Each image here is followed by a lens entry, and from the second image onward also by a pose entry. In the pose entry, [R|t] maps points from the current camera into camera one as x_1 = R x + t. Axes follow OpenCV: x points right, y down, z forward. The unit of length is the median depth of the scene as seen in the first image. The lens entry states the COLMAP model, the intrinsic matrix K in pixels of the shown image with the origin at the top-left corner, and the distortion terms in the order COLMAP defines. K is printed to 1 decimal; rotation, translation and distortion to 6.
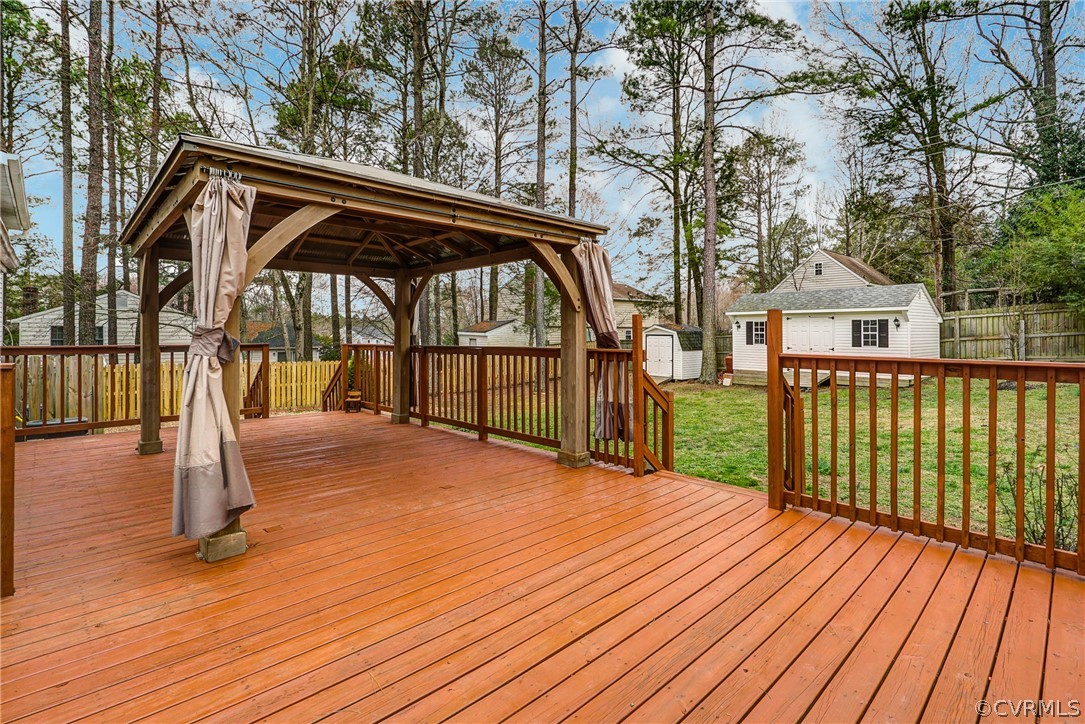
lens RADIAL K [[515.9, 0, 556.7], [0, 515.9, 333.6], [0, 0, 1]] dist [0.002448, 0.000504]
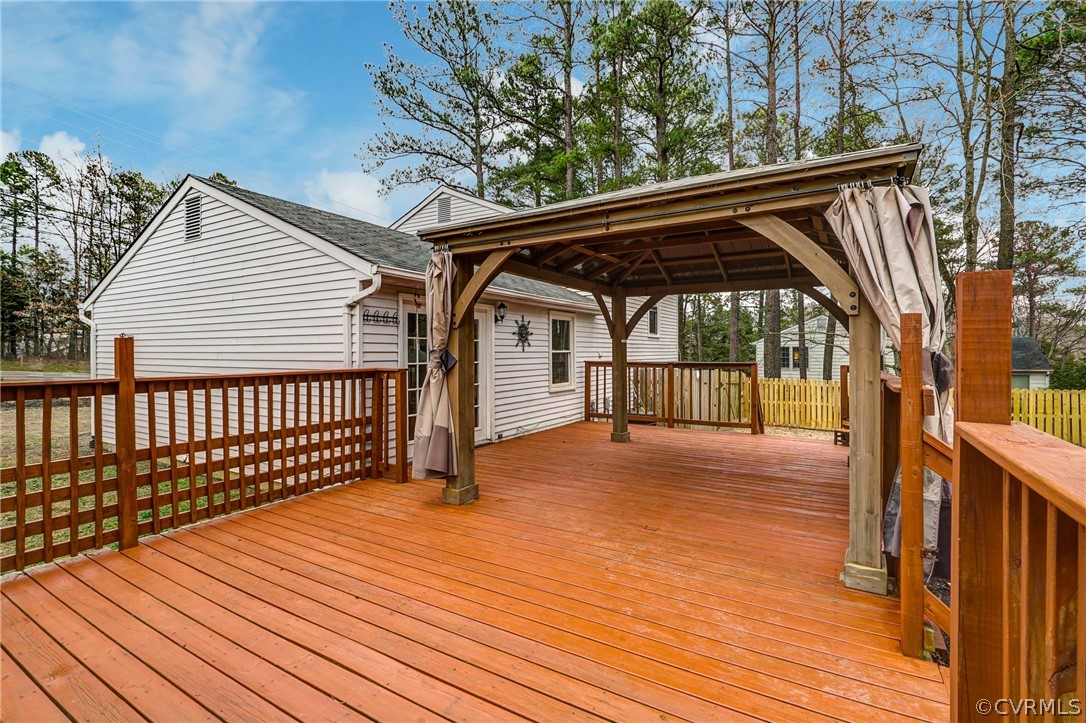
lens RADIAL K [[516.3, 0, 553.0], [0, 516.3, 358.6], [0, 0, 1]] dist [0.002448, 0.000504]
pose [[0.241875, 0.014574, -0.970198, 0.806613], [0.002798, 0.999873, 0.015718, -0.007956], [0.970303, -0.006516, 0.241803, 0.849726]]
